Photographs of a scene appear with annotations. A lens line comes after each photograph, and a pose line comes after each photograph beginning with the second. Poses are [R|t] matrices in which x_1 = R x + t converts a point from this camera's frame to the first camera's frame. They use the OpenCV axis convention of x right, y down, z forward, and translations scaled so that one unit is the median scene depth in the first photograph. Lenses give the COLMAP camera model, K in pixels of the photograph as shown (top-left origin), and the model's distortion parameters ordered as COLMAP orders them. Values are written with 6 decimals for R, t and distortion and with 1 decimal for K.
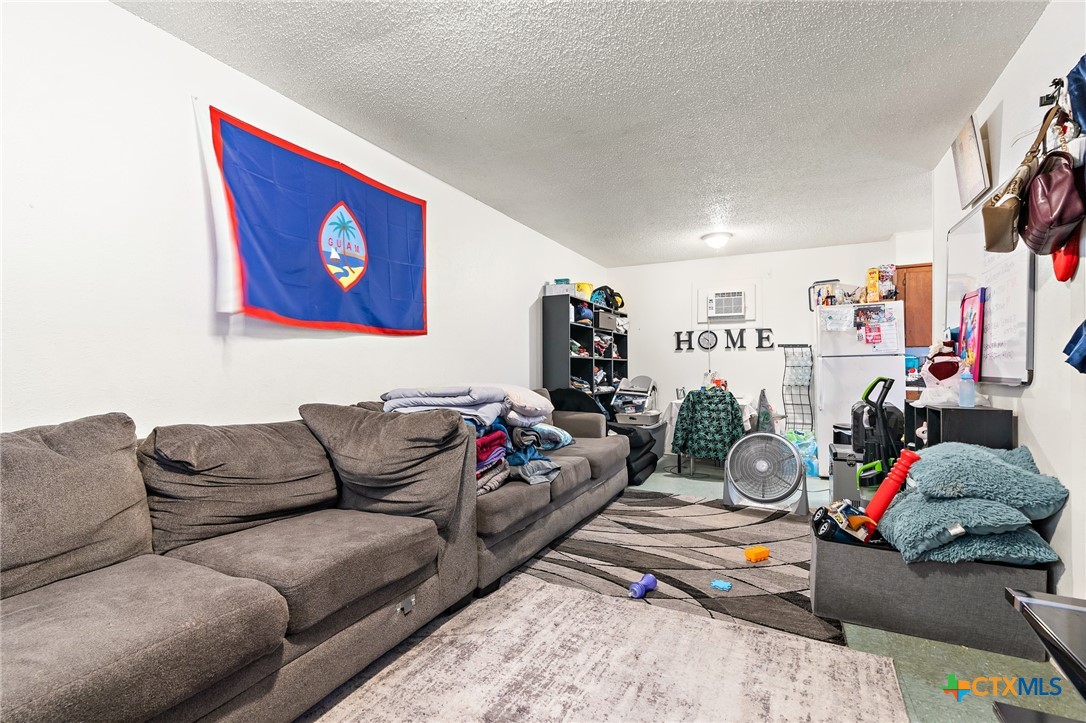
lens RADIAL K [[493.2, 0, 536.7], [0, 493.2, 374.2], [0, 0, 1]] dist [-0.001605, 0.000299]
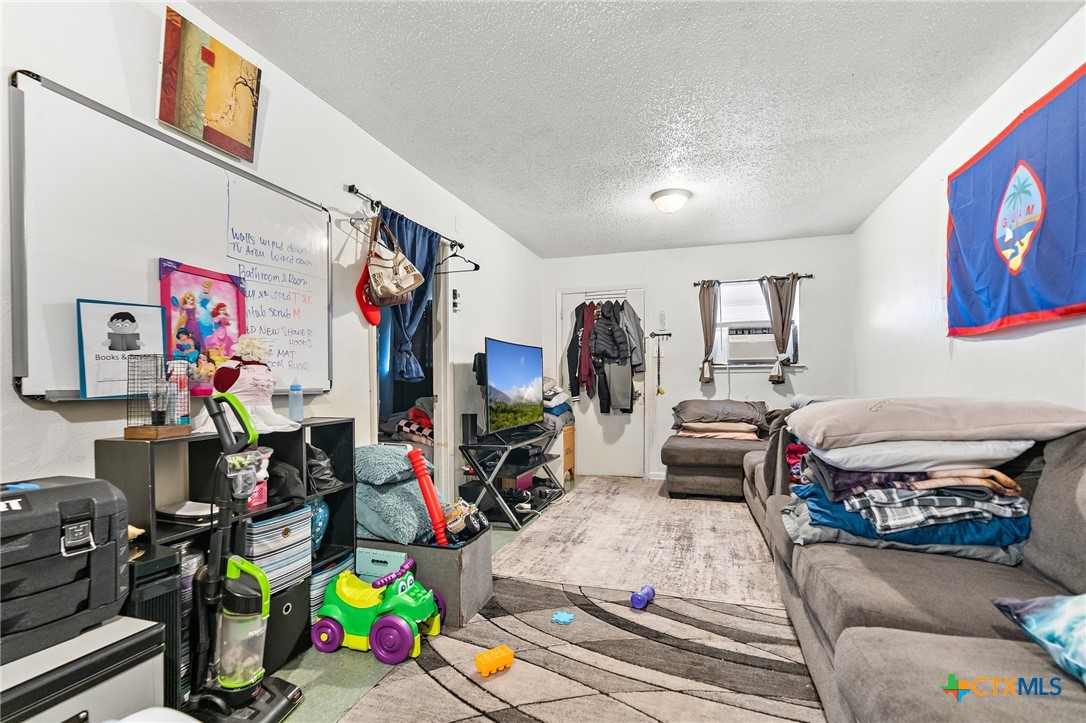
lens RADIAL K [[493.2, 0, 536.7], [0, 493.2, 374.2], [0, 0, 1]] dist [-0.001605, 0.000299]
pose [[-0.988054, 0.008972, -0.153849, 0.486878], [0.009719, 0.999944, -0.004106, -0.013352], [0.153803, -0.005552, -0.988086, 1.648297]]
